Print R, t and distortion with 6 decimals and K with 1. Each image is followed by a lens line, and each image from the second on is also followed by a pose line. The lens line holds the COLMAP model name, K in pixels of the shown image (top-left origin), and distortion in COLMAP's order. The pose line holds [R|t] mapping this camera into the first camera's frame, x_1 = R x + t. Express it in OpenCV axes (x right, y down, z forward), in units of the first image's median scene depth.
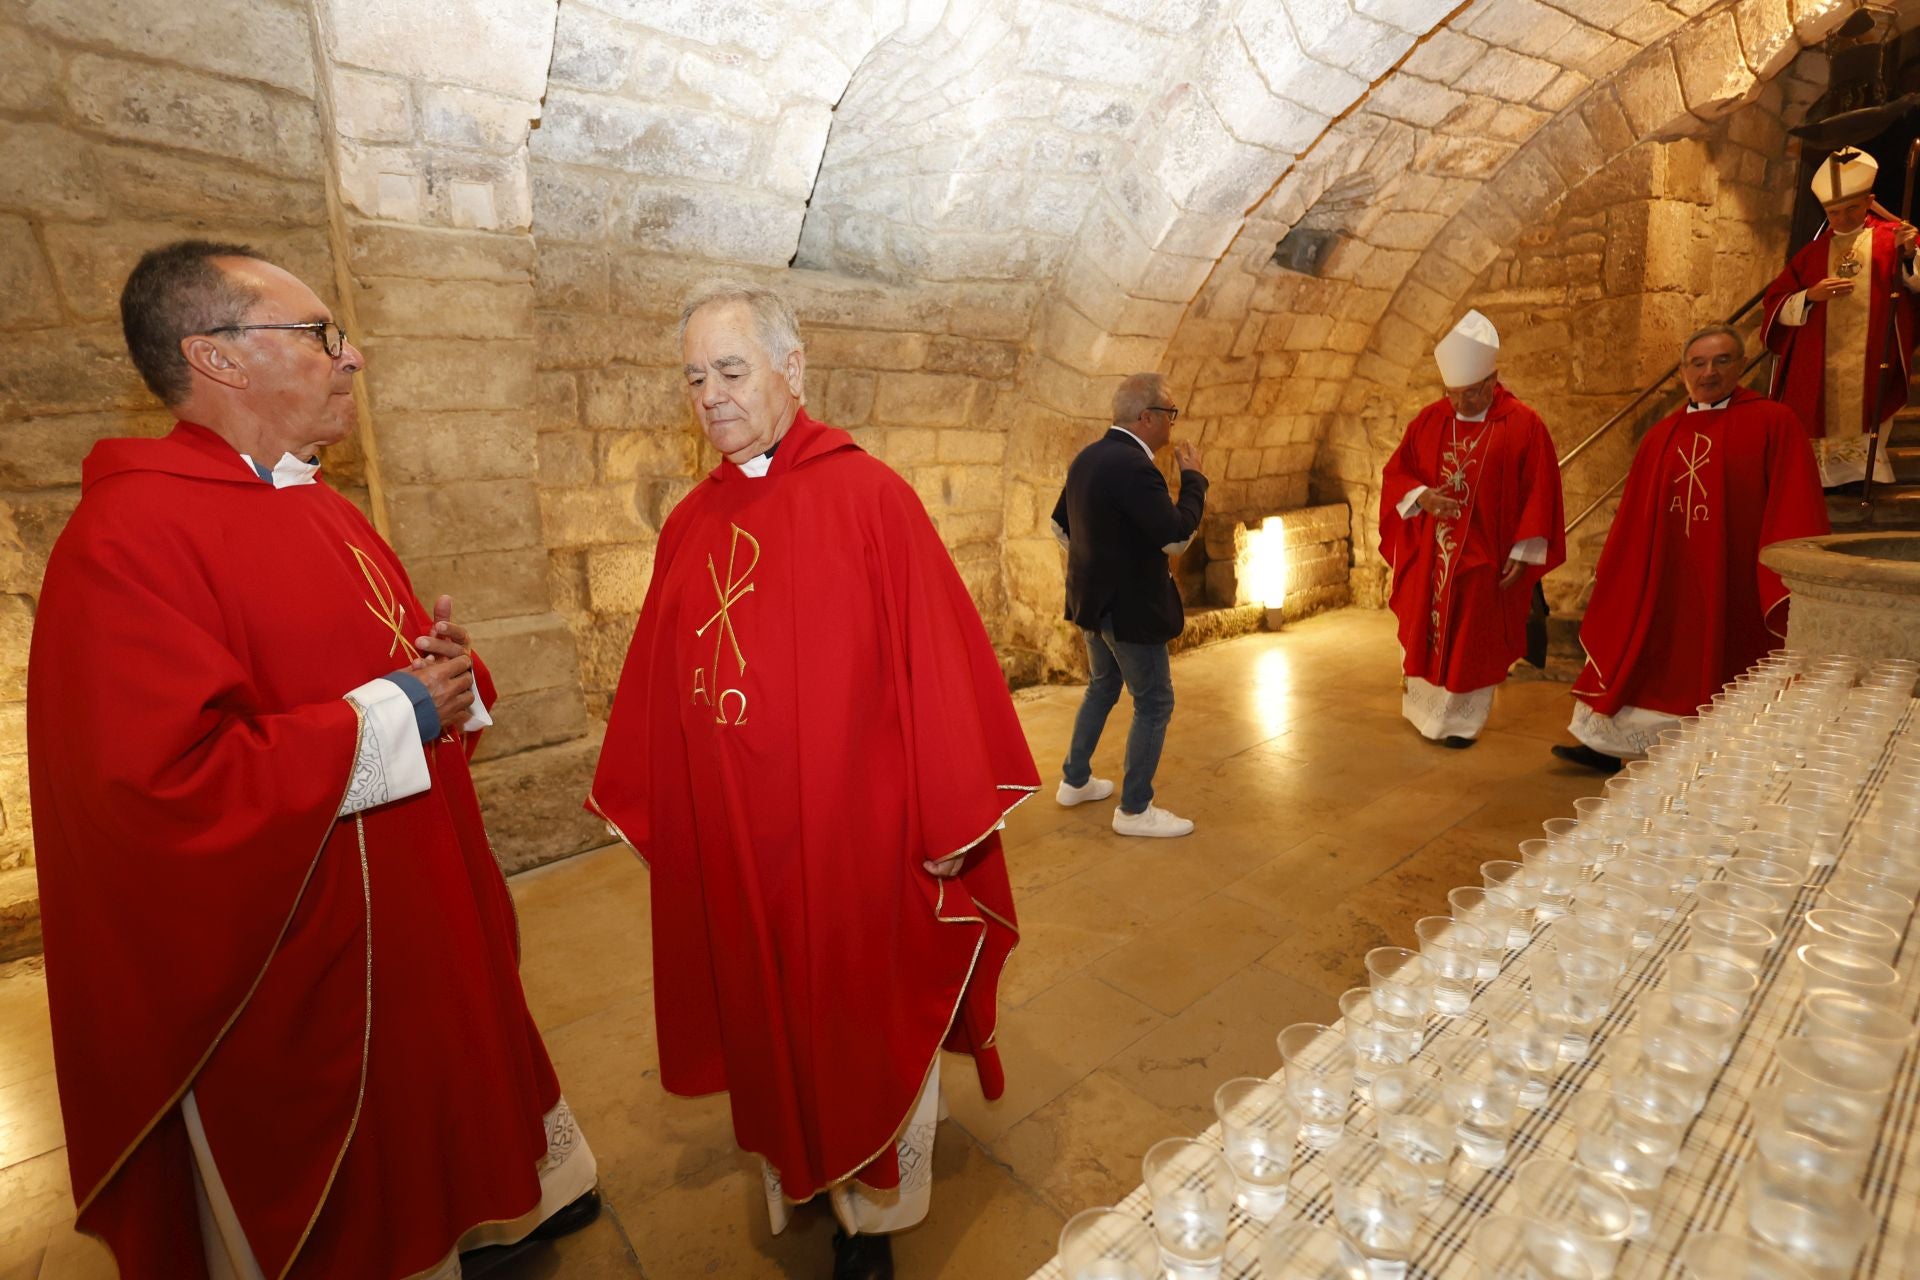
lens RADIAL K [[883.4, 0, 957.2], [0, 883.4, 639.3], [0, 0, 1]] dist [-0.005540, 0.001477]
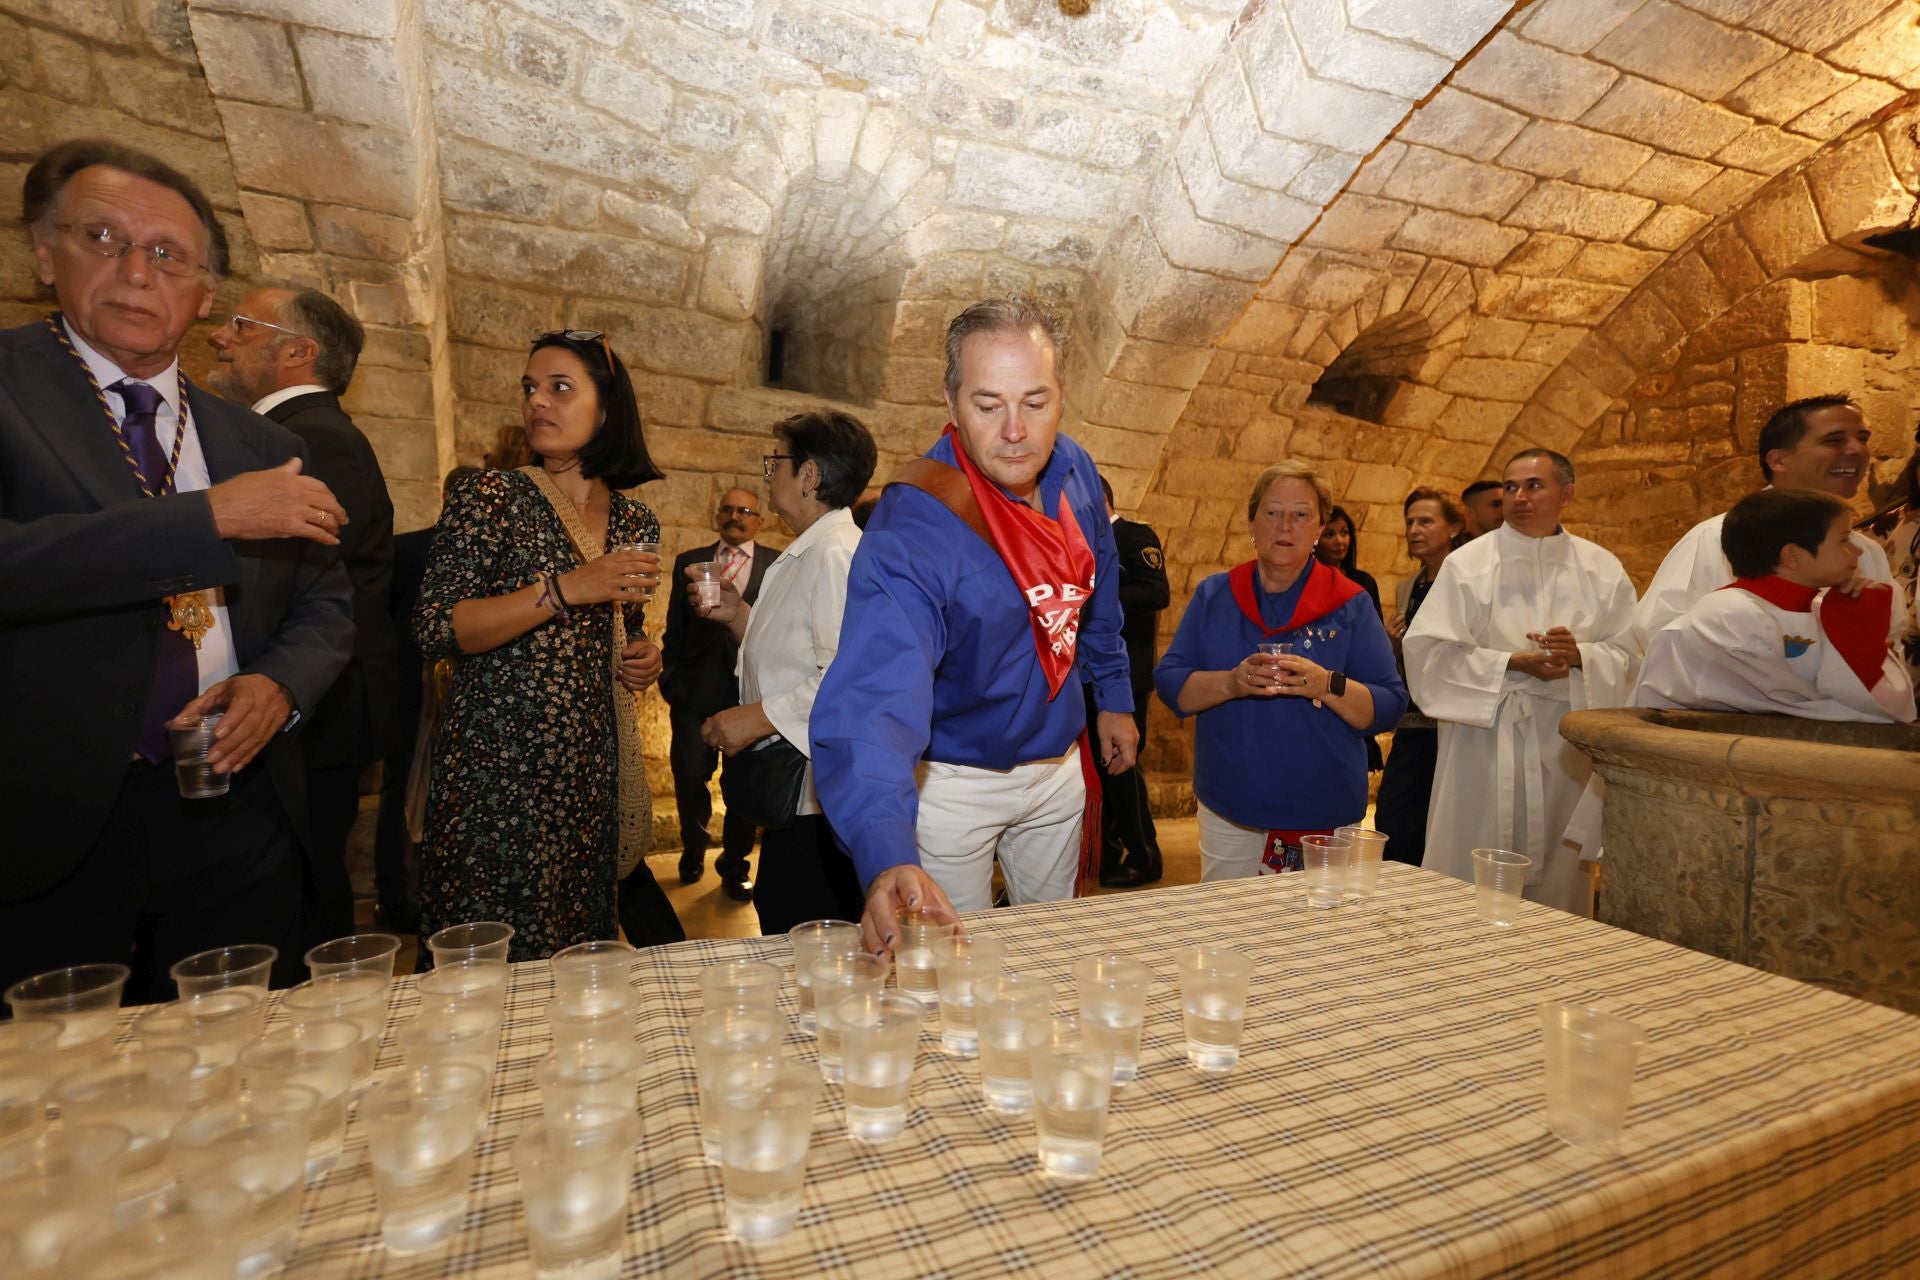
lens RADIAL K [[883.4, 0, 957.2], [0, 883.4, 639.3], [0, 0, 1]] dist [-0.005540, 0.001477]
pose [[0.961381, 0.093336, -0.258910, 0.351124], [-0.137188, 0.978053, -0.156820, 0.014976], [0.238591, 0.186283, 0.953086, 0.094738]]
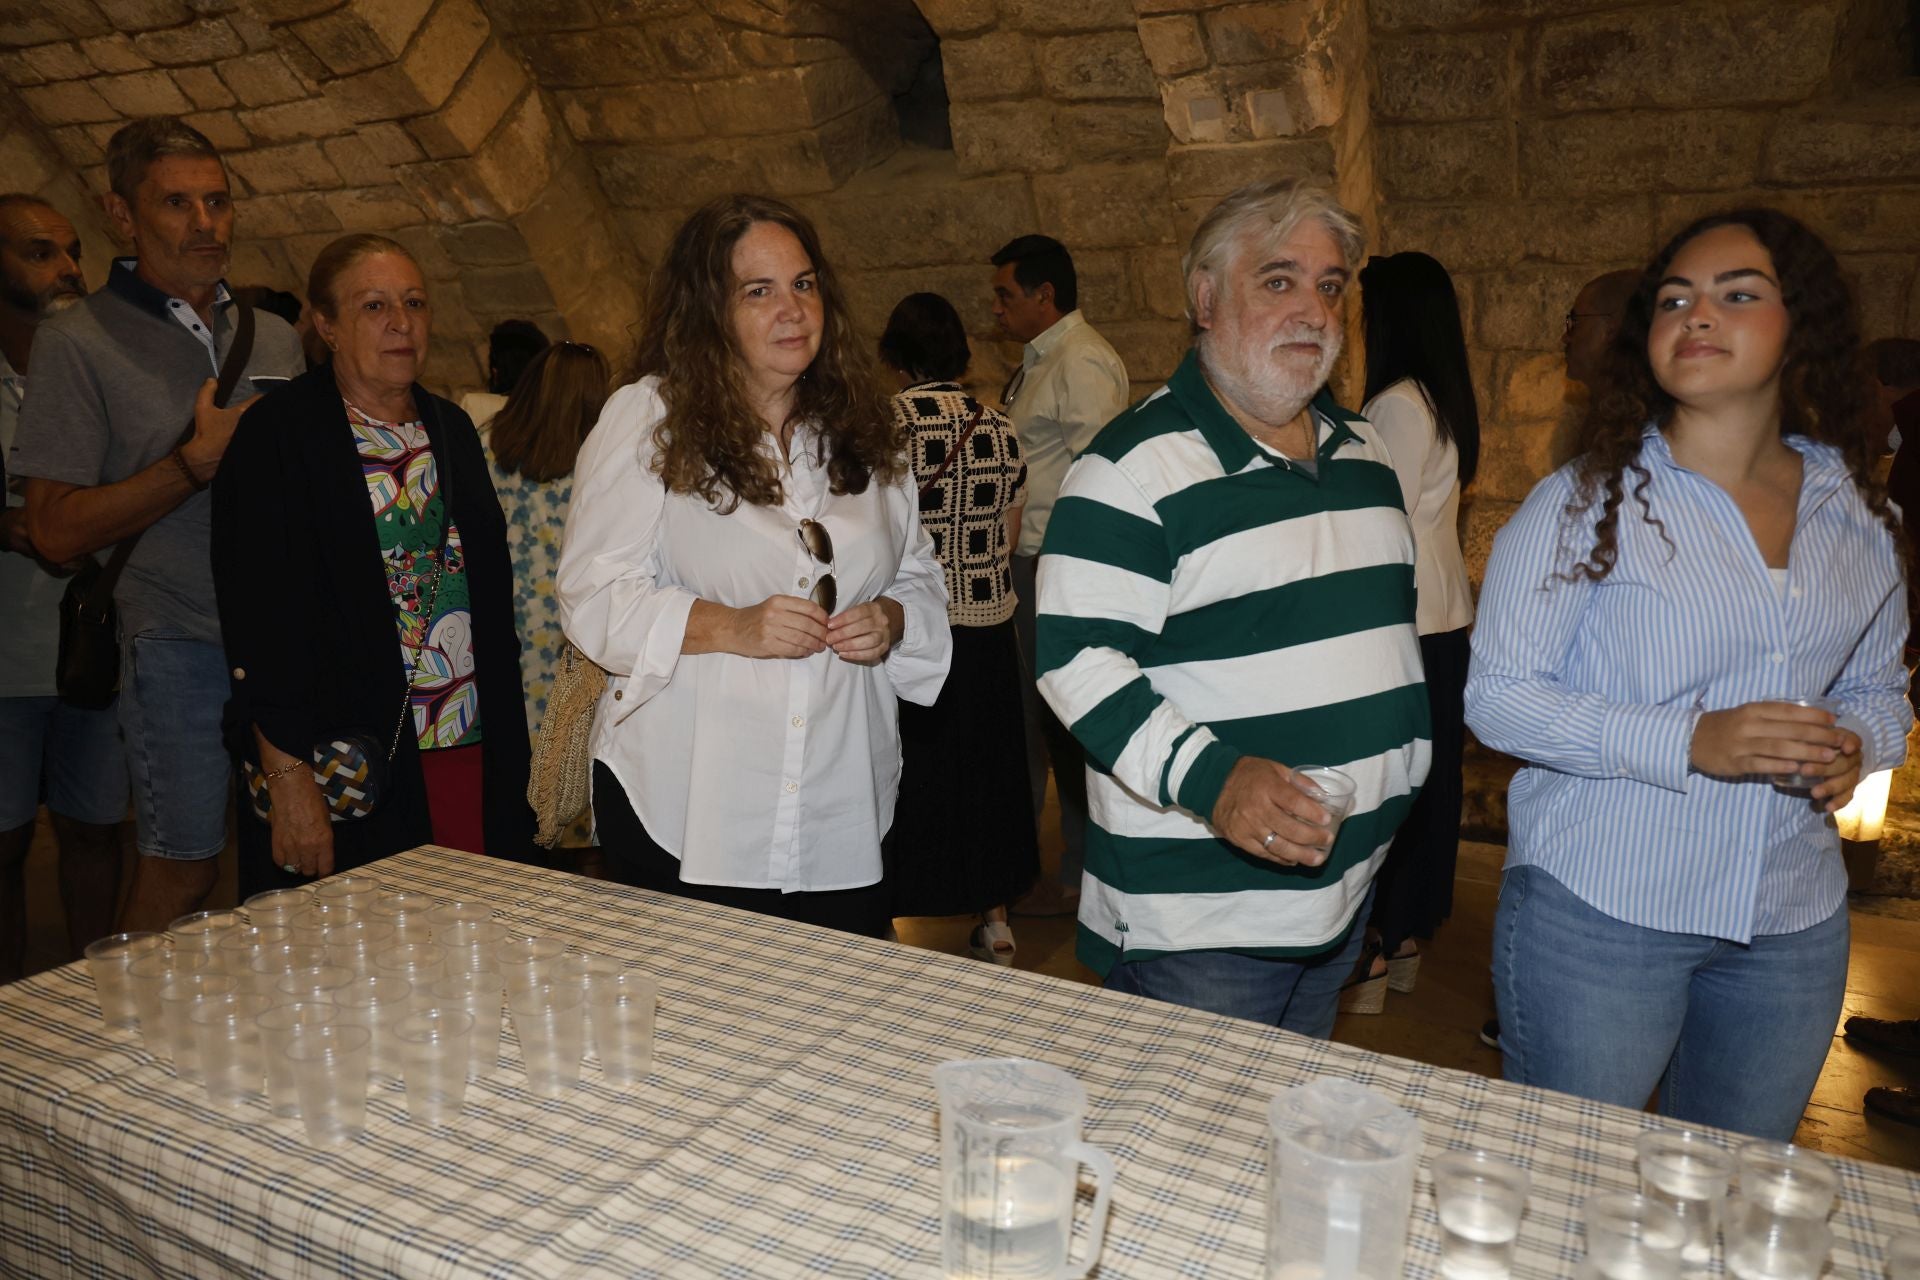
lens RADIAL K [[1375.3, 0, 966.7], [0, 1375.3, 638.8], [0, 0, 1]] dist [0.012785, -0.002895]
pose [[0.402131, 0.217840, -0.889290, 0.477735], [-0.218311, 0.966082, 0.137932, -0.054584], [0.889175, 0.138675, 0.436048, 0.096725]]
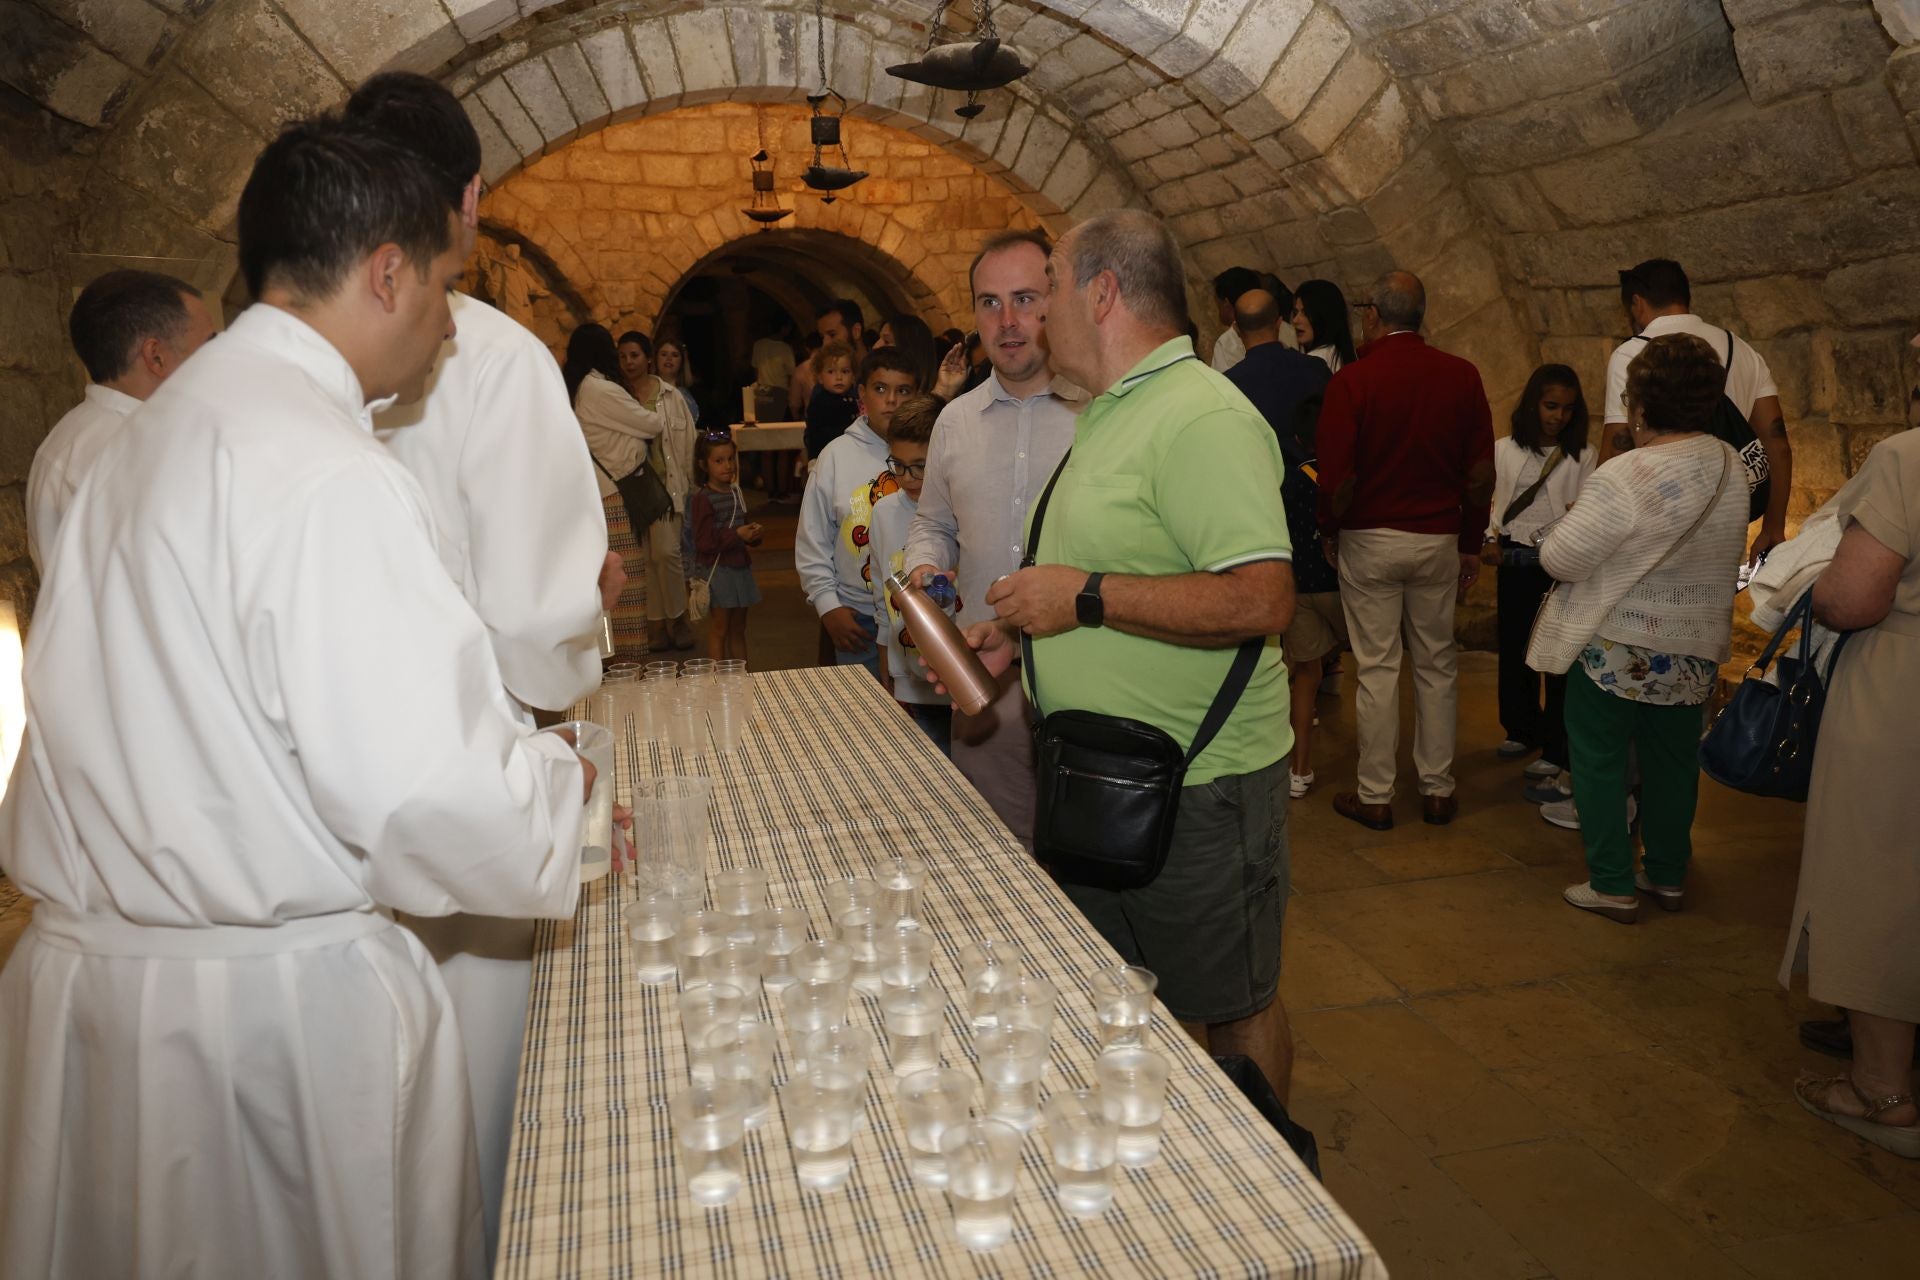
lens RADIAL K [[1375.7, 0, 960.0], [0, 1375.7, 640.0], [0, 0, 1]] dist [0.008352, 0.008873]
pose [[-0.406699, 0.255679, -0.877054, 0.667162], [-0.125517, 0.935295, 0.330861, -0.162192], [0.904899, 0.244646, -0.348291, 0.472988]]
